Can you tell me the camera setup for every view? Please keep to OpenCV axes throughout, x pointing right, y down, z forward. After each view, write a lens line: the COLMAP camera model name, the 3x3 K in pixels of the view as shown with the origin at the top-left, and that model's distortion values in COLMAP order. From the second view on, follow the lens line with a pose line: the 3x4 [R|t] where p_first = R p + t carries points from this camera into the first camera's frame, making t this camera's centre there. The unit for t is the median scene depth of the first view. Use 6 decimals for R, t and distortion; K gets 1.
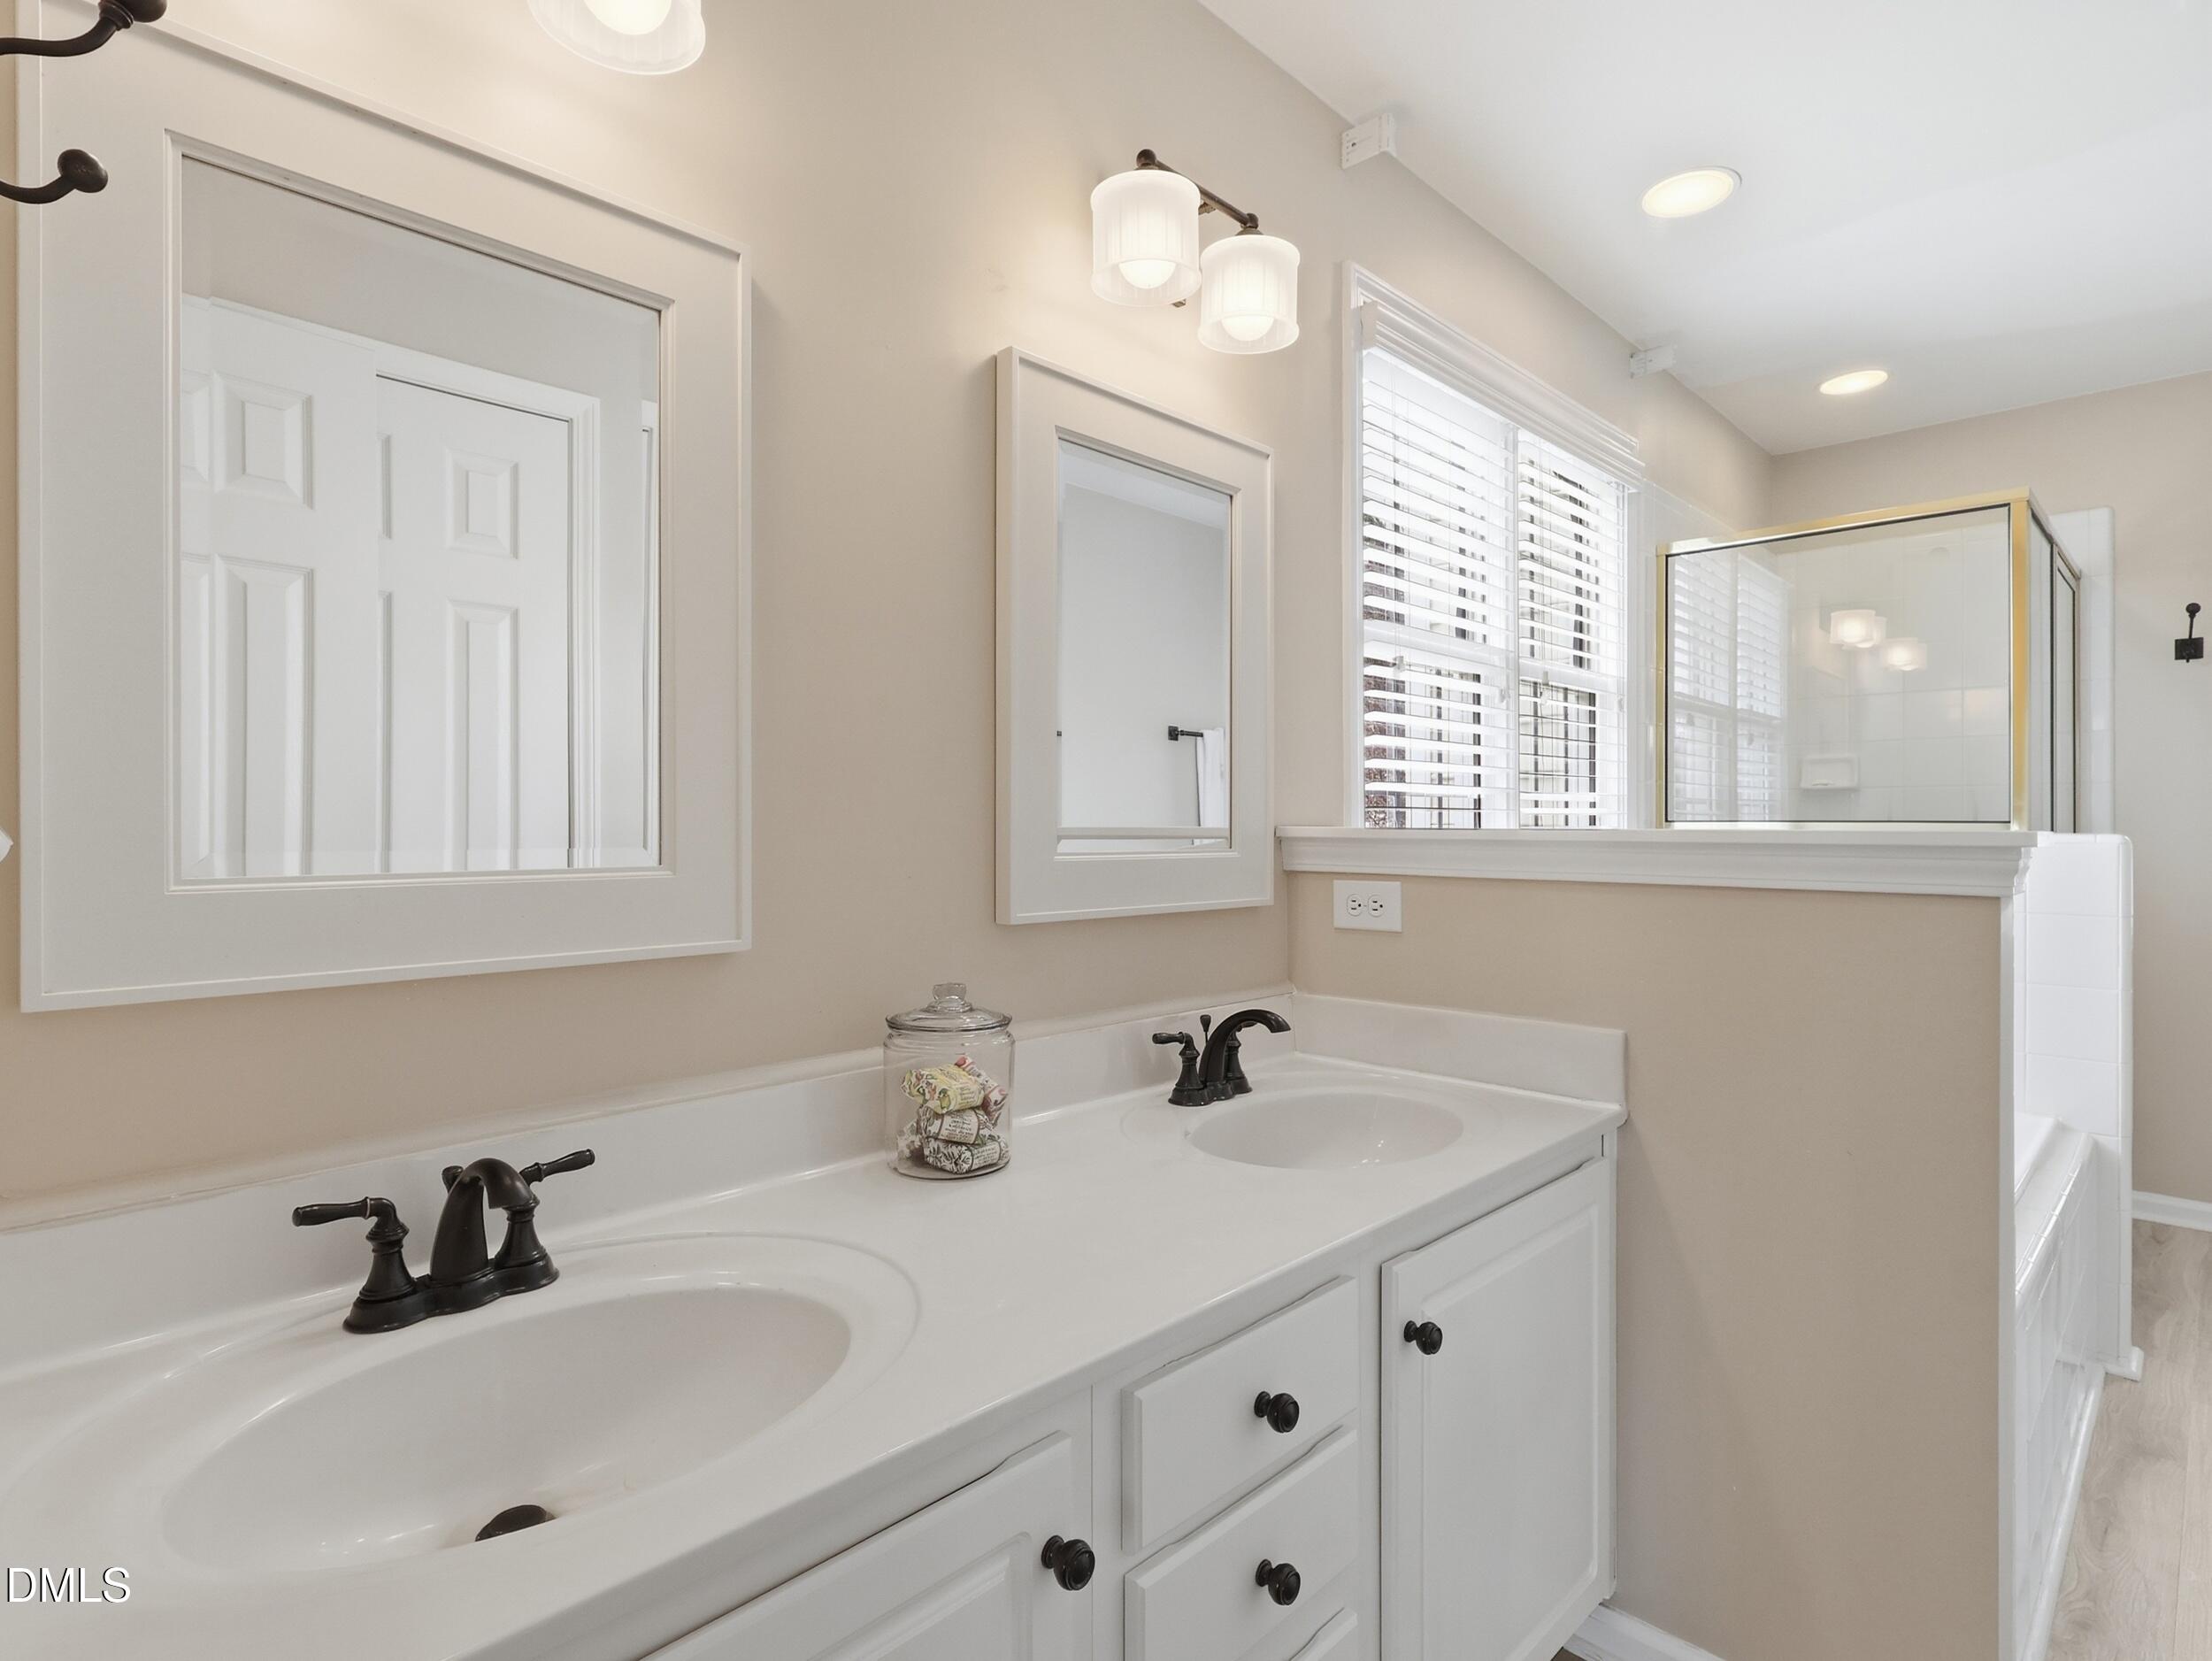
lens RADIAL K [[1165.2, 0, 1106.2], [0, 1165.2, 820.7], [0, 0, 1]] dist [-0.002681, 0.000640]
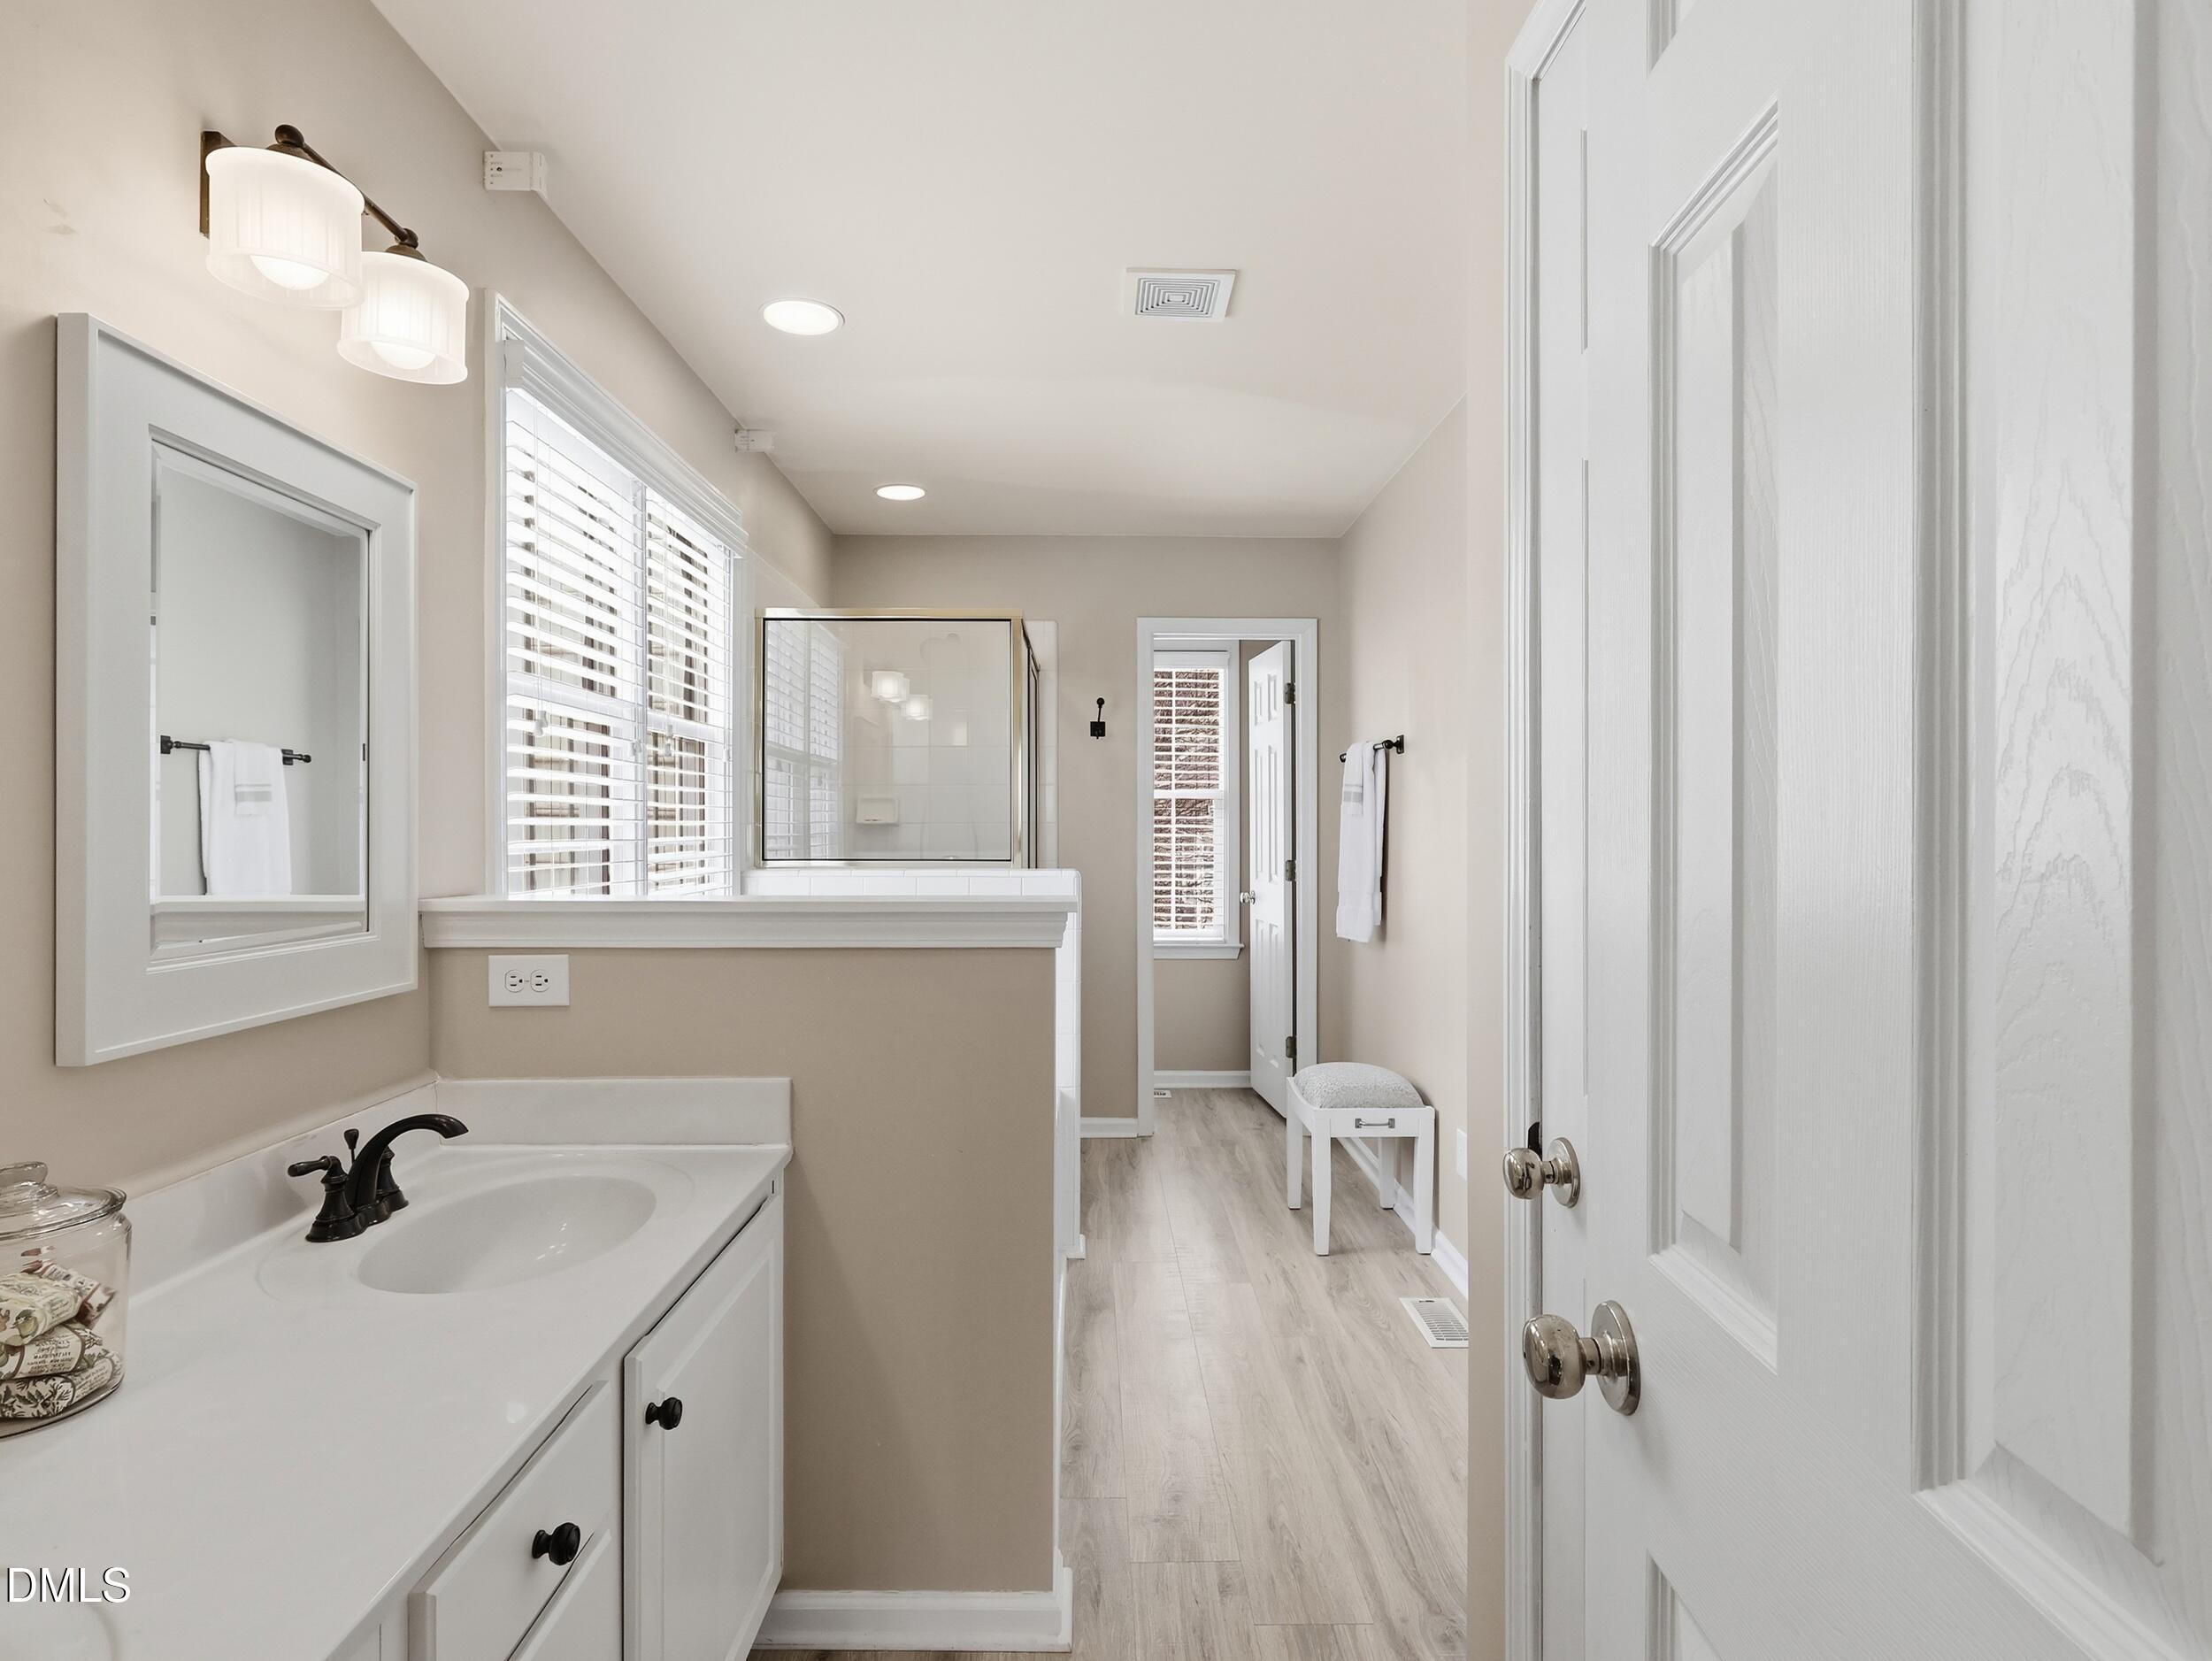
lens RADIAL K [[1165.2, 0, 1106.2], [0, 1165.2, 820.7], [0, 0, 1]] dist [-0.002681, 0.000640]
pose [[0.704741, 0.002852, 0.709459, -0.123880], [-0.002660, 0.999996, -0.001378, -0.059776], [-0.709460, -0.000915, 0.704745, -0.017137]]
